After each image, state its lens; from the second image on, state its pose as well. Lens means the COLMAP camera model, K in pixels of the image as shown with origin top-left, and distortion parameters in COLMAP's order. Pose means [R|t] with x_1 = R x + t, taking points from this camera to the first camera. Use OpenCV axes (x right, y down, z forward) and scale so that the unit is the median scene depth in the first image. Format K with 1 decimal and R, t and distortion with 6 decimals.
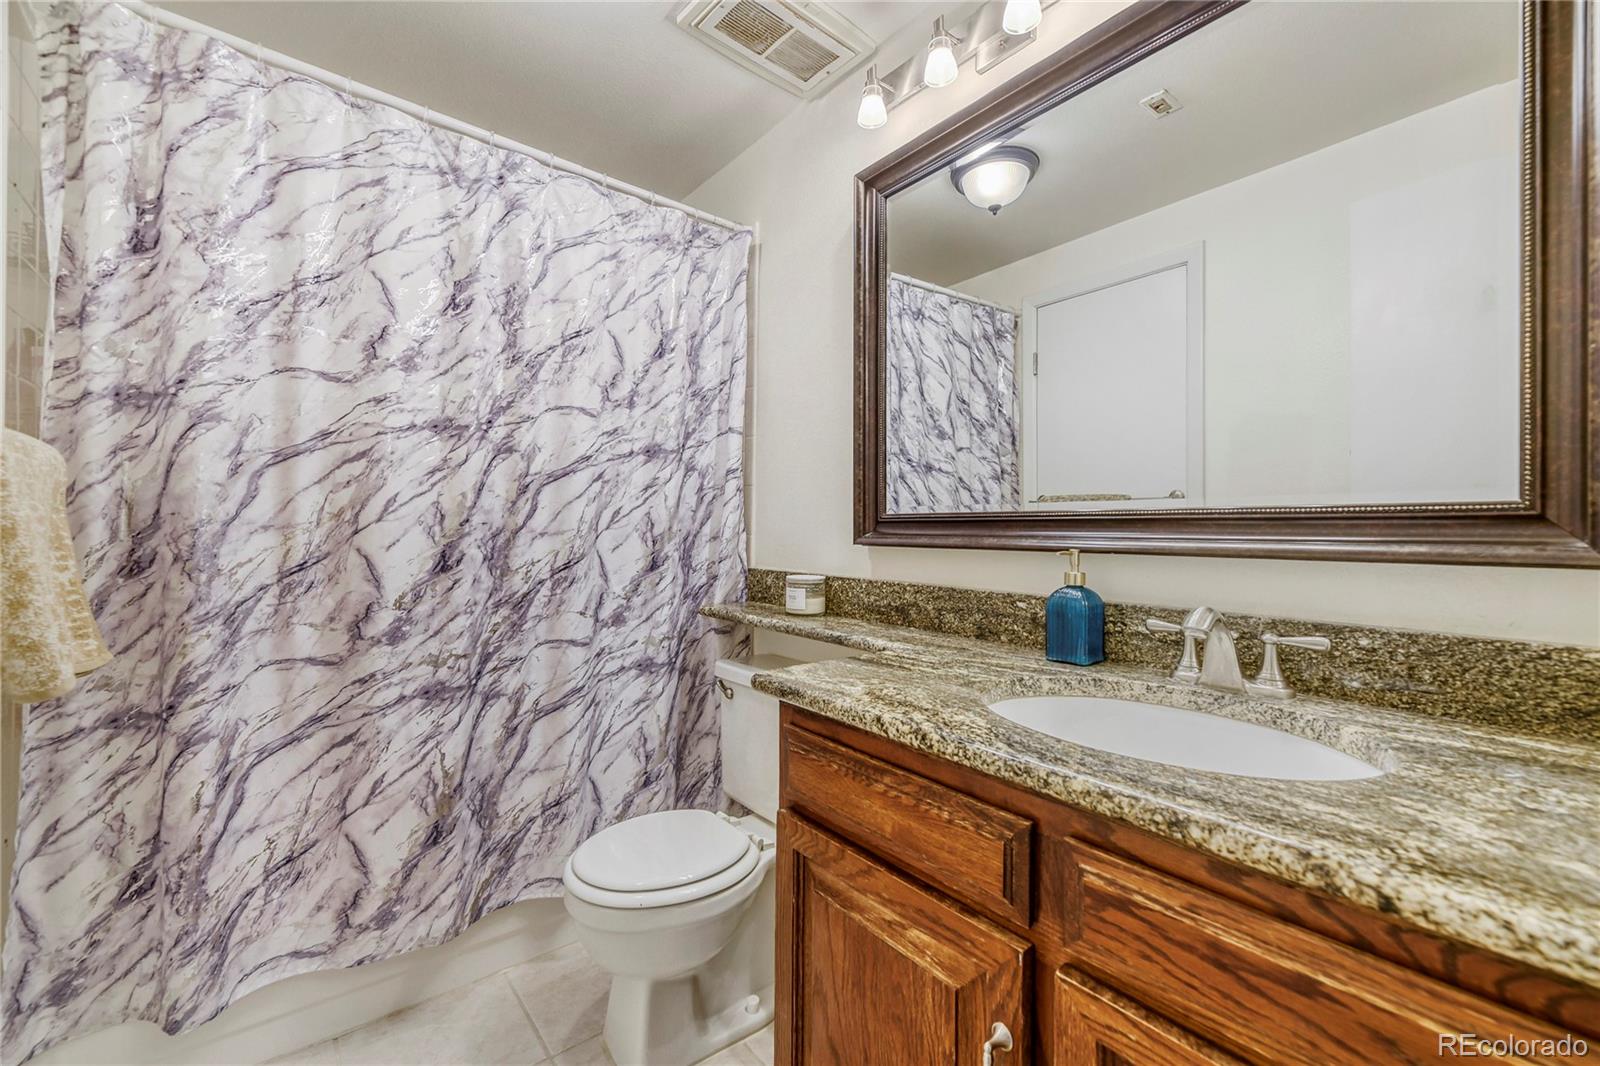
lens RADIAL K [[653.1, 0, 800.7], [0, 653.1, 531.3], [0, 0, 1]] dist [0.003315, -0.000114]
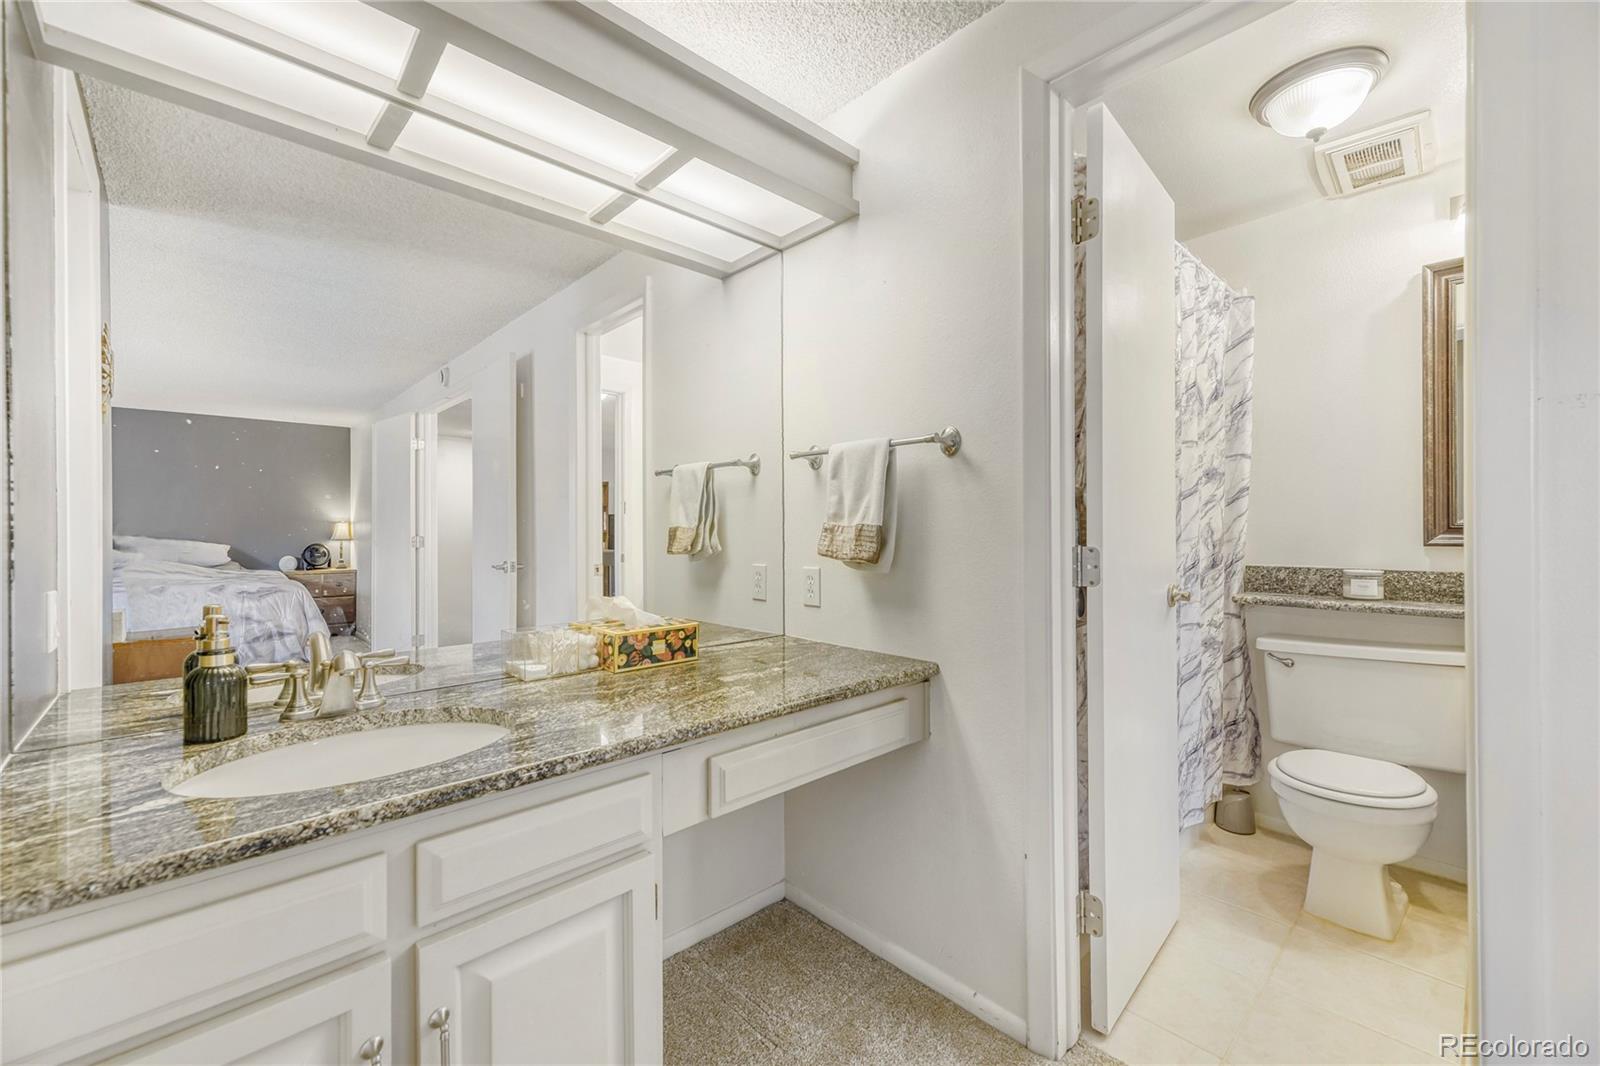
lens RADIAL K [[653.1, 0, 800.0], [0, 653.1, 537.3], [0, 0, 1]] dist [0.003315, -0.000114]
pose [[0.997136, -0.010957, 0.074838, -1.119184], [0.010548, 0.999927, 0.005856, -0.015912], [-0.074897, -0.005050, 0.997179, -0.204303]]
